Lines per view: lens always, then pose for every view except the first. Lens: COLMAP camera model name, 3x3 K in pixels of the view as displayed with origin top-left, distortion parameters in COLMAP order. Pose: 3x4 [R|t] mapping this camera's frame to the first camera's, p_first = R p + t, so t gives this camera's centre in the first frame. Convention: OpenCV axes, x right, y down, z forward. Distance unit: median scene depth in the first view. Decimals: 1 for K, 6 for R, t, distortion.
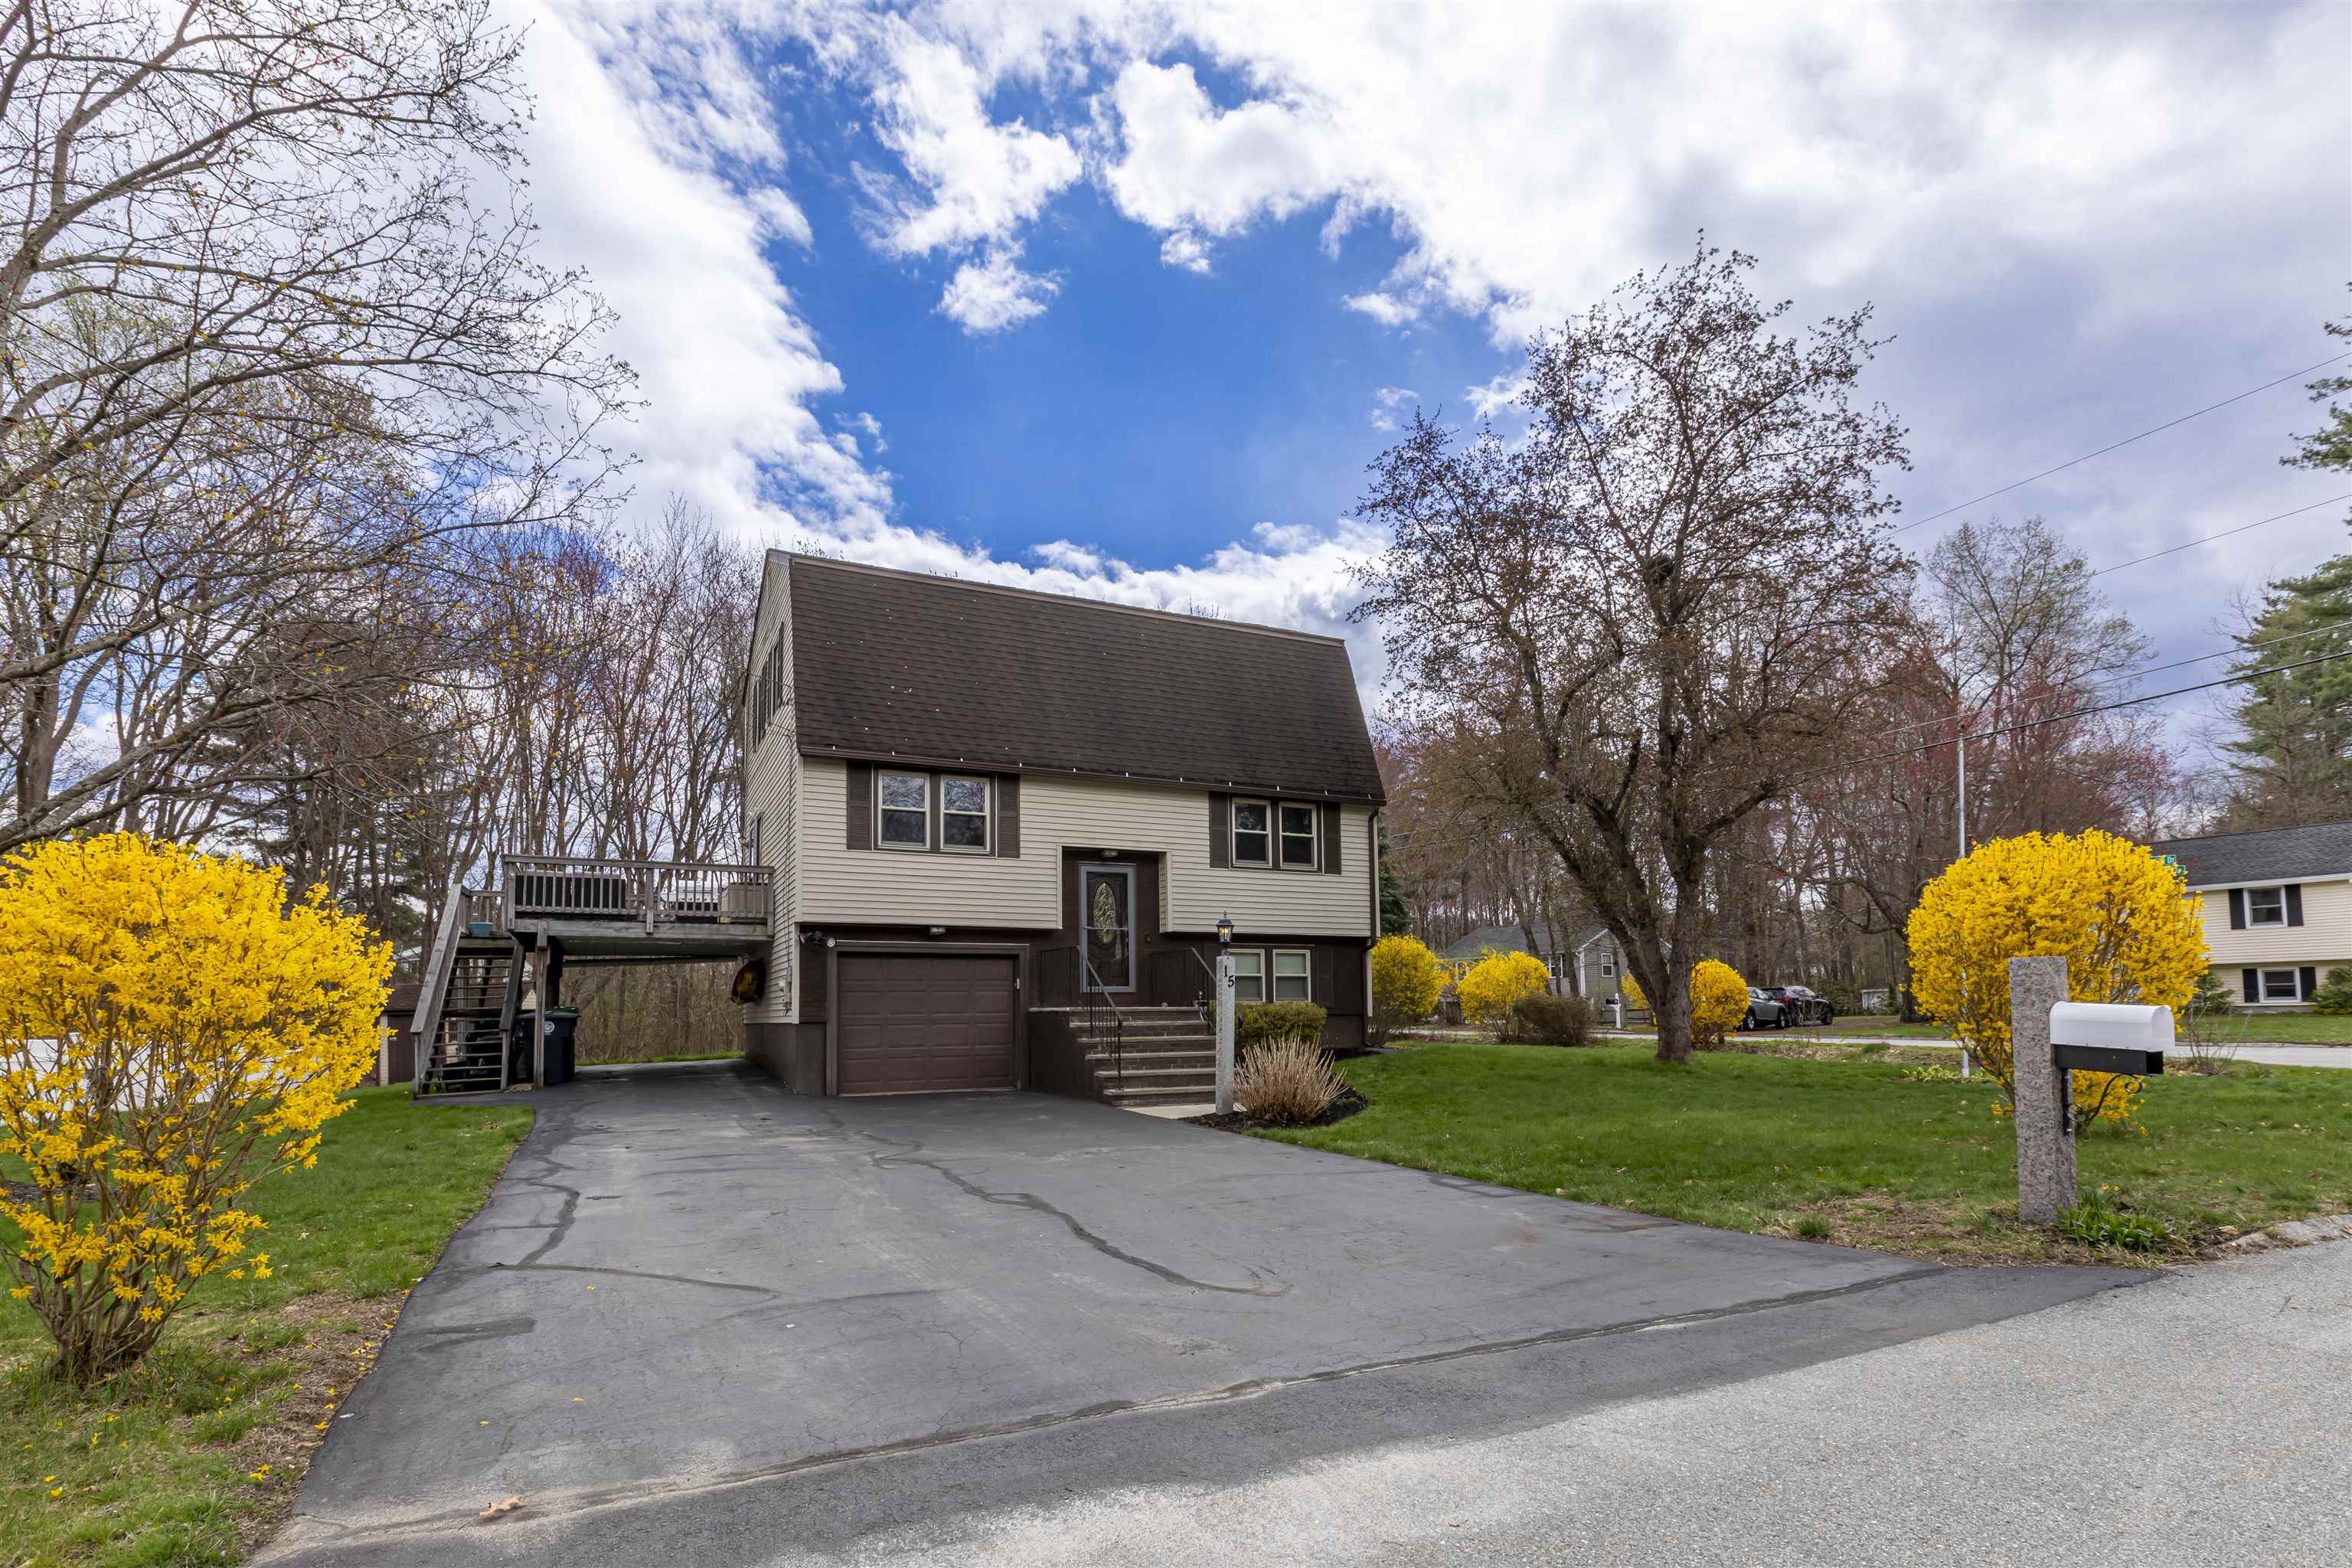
lens RADIAL K [[1168.9, 0, 1165.7], [0, 1168.9, 911.5], [0, 0, 1]] dist [-0.014394, 0.000571]
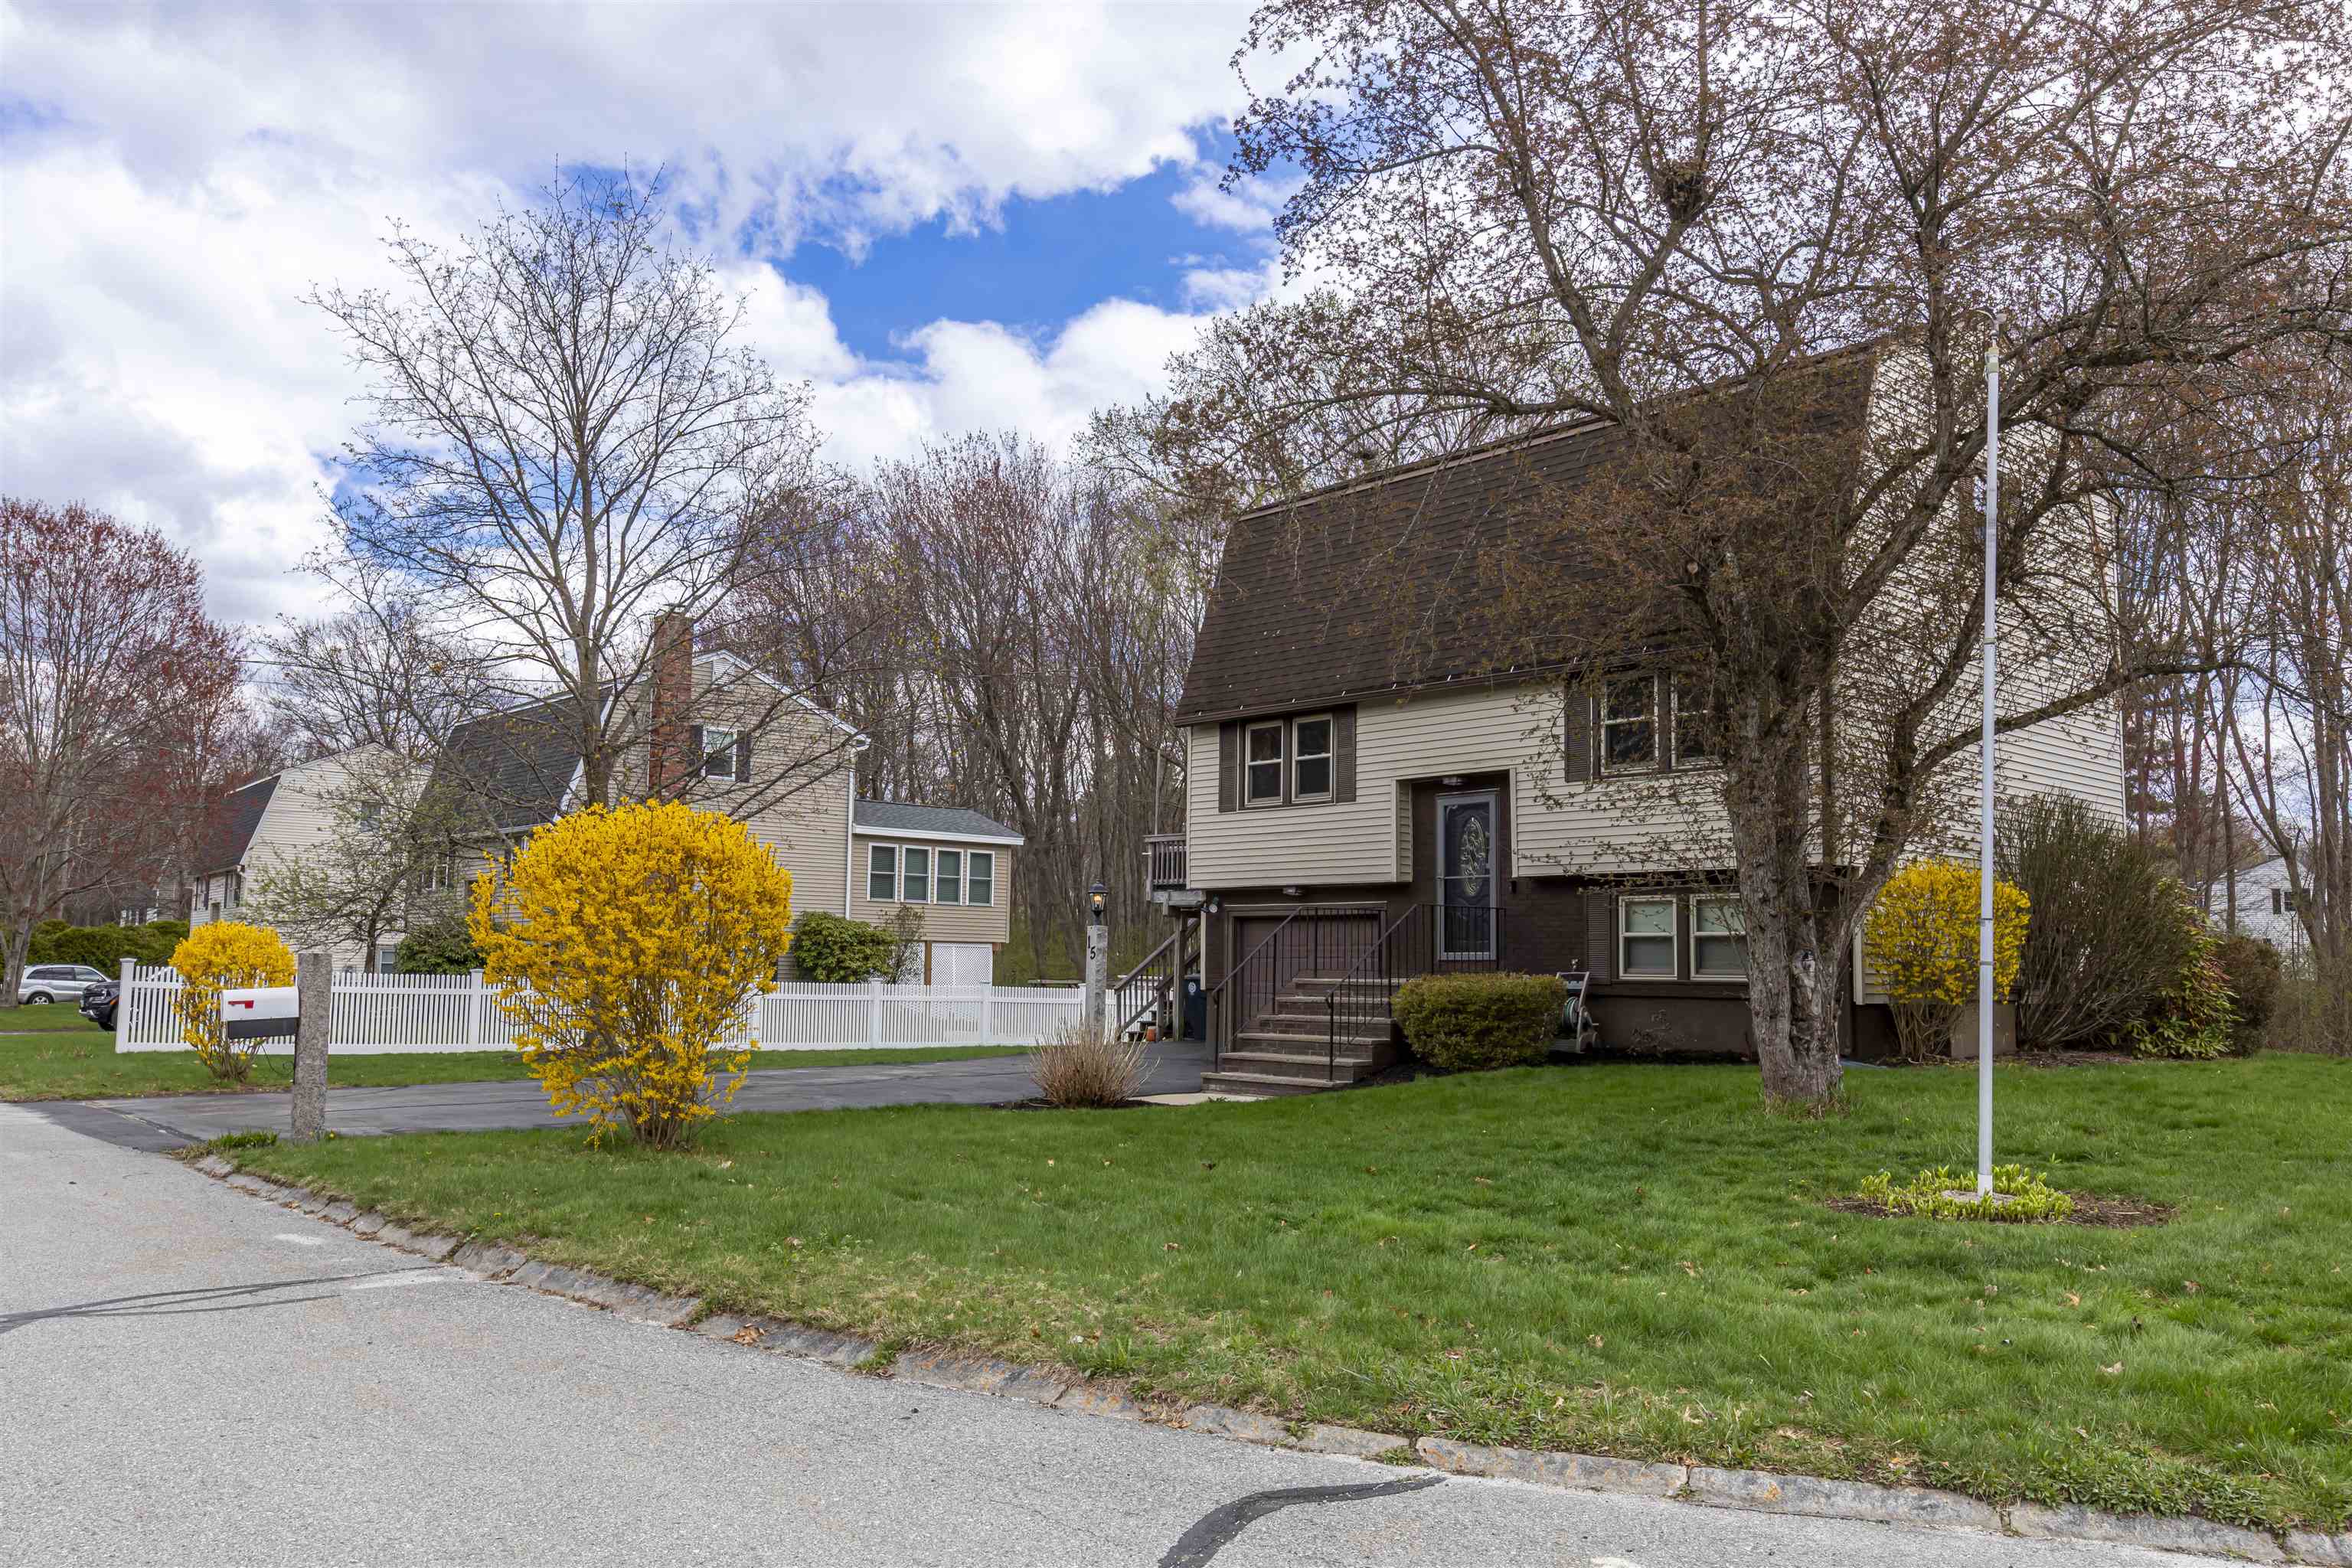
lens RADIAL K [[1671.6, 0, 1174.2], [0, 1671.6, 777.6], [0, 0, 1]] dist [0.002785, 0.000054]
pose [[0.288805, -0.094495, -0.952713, 0.982653], [0.068096, 0.994624, -0.078010, 0.022931], [0.954963, -0.042347, 0.293687, 0.506834]]
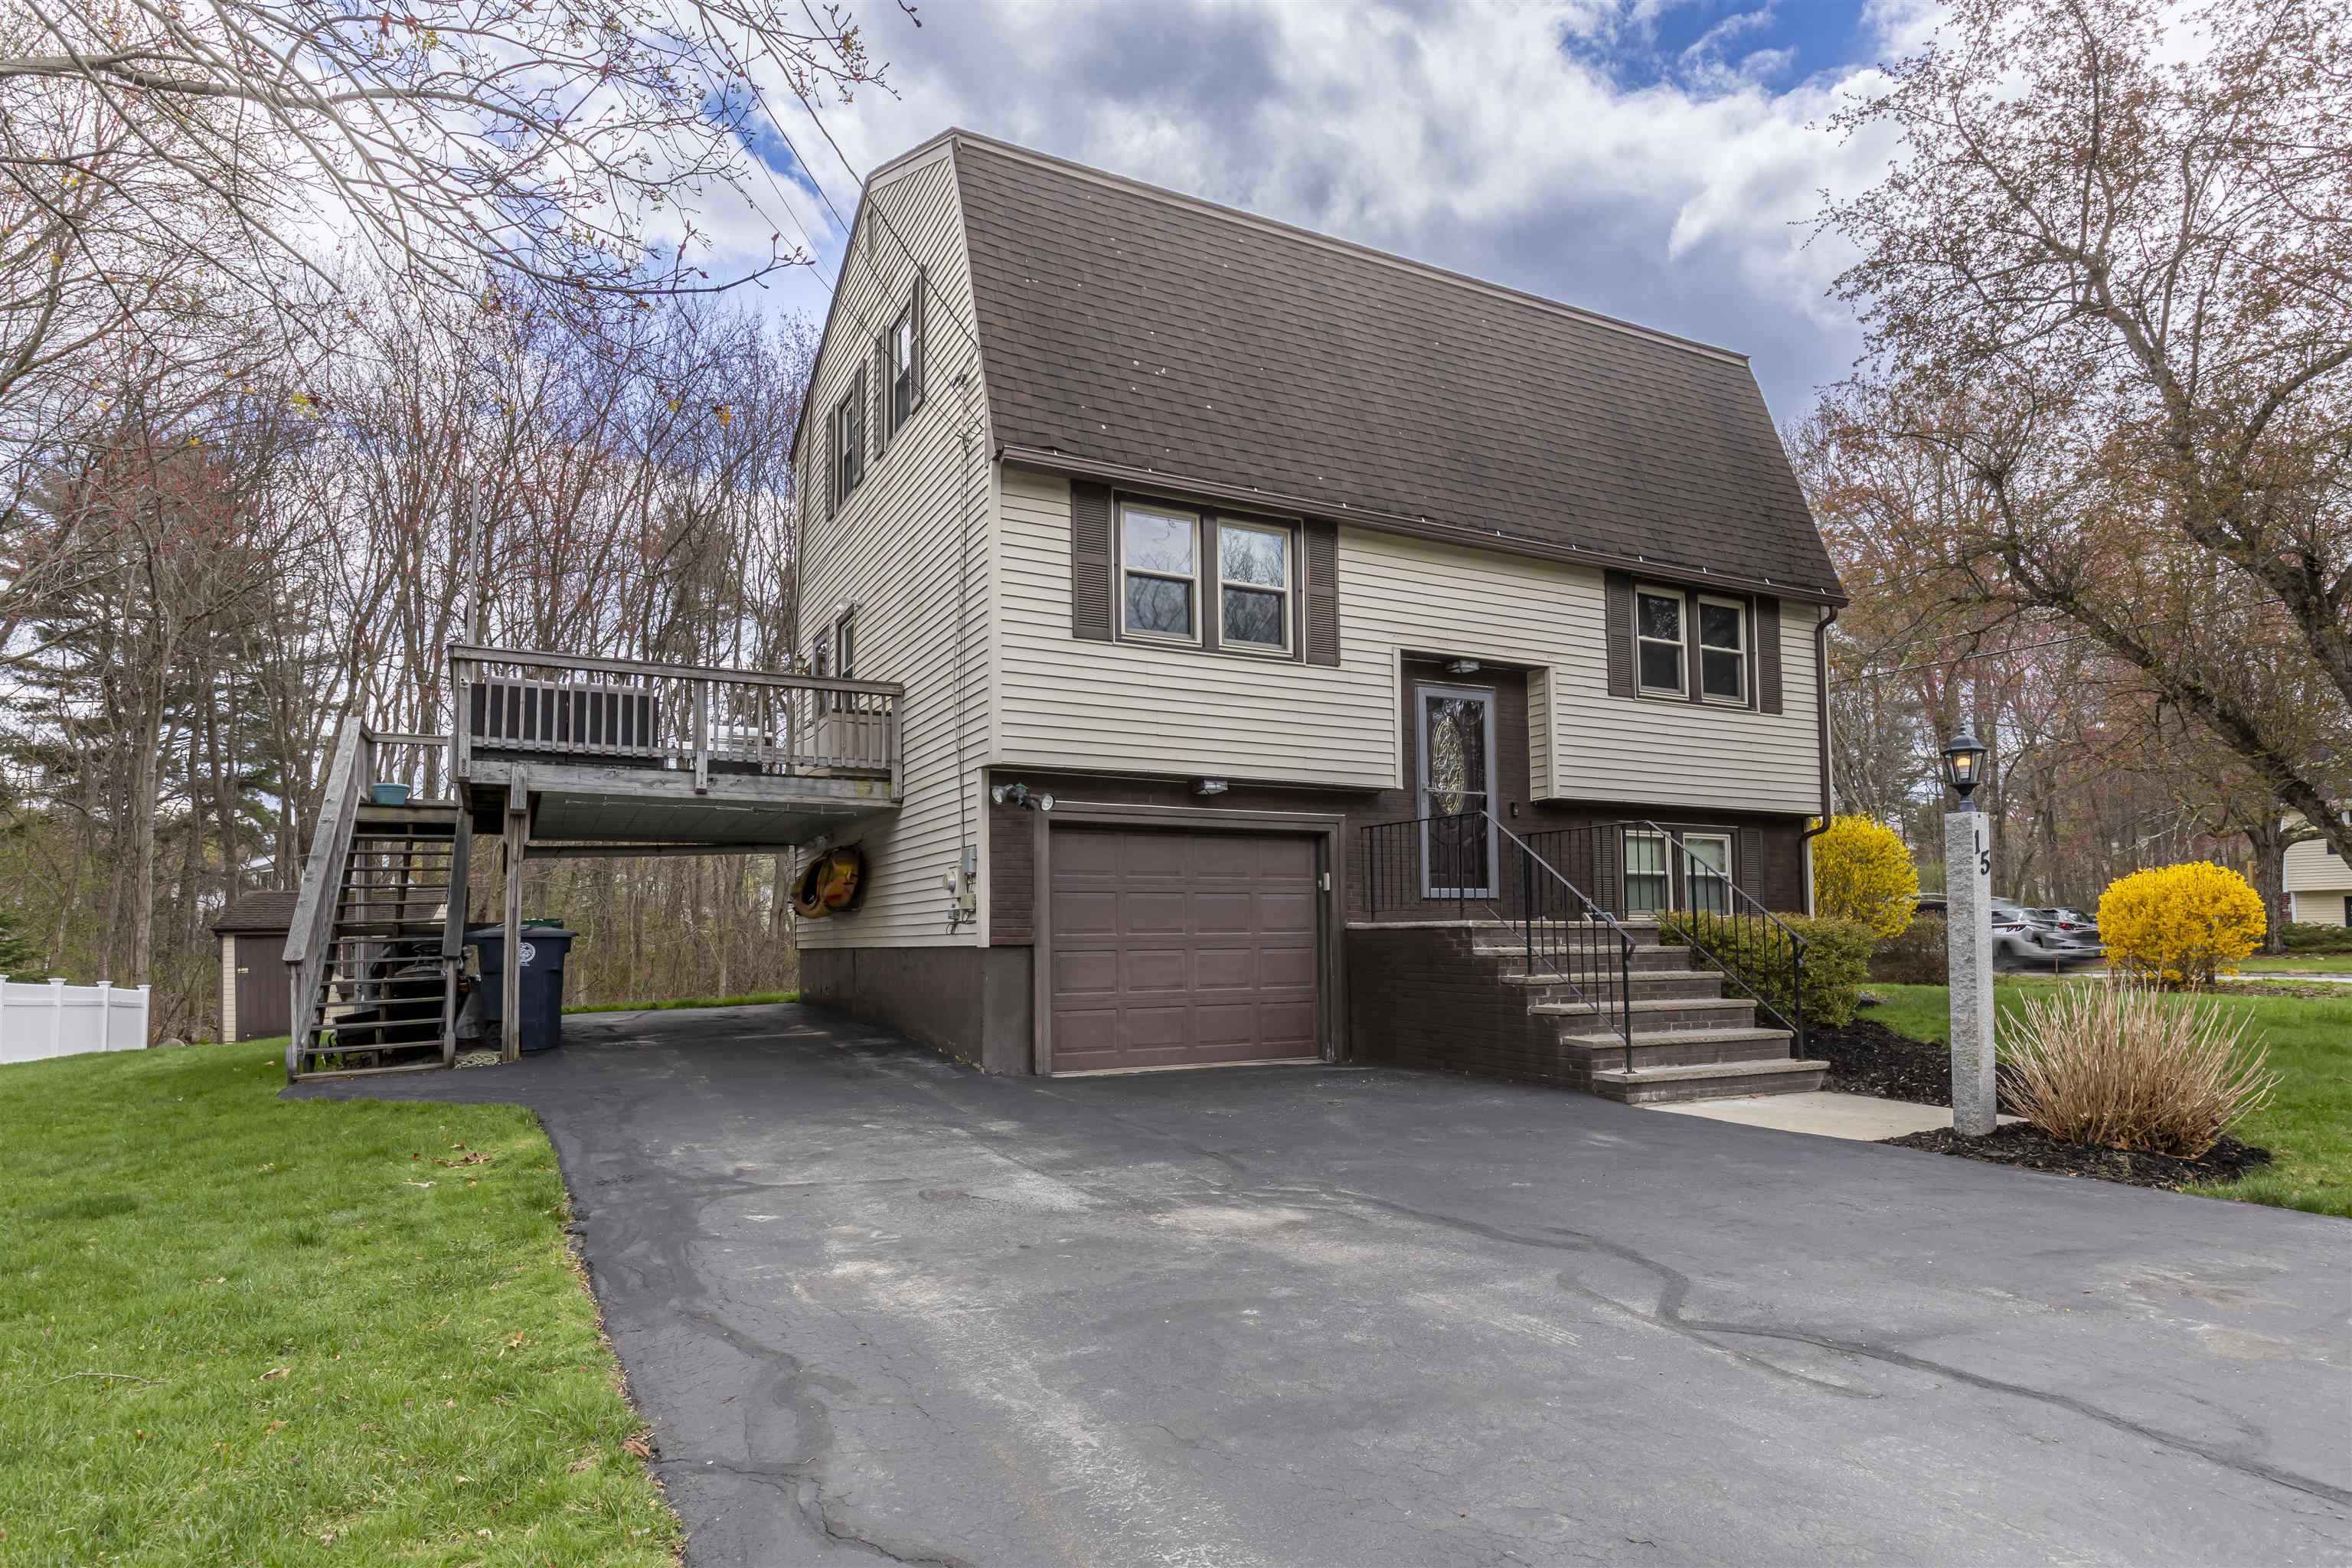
lens RADIAL K [[1300.9, 0, 1139.0], [0, 1300.9, 837.1], [0, 0, 1]] dist [-0.003882, 0.000750]
pose [[0.999773, 0.005585, 0.020540, -0.234026], [-0.005719, 0.999963, 0.006454, 0.035572], [-0.020503, -0.006570, 0.999768, 0.343022]]
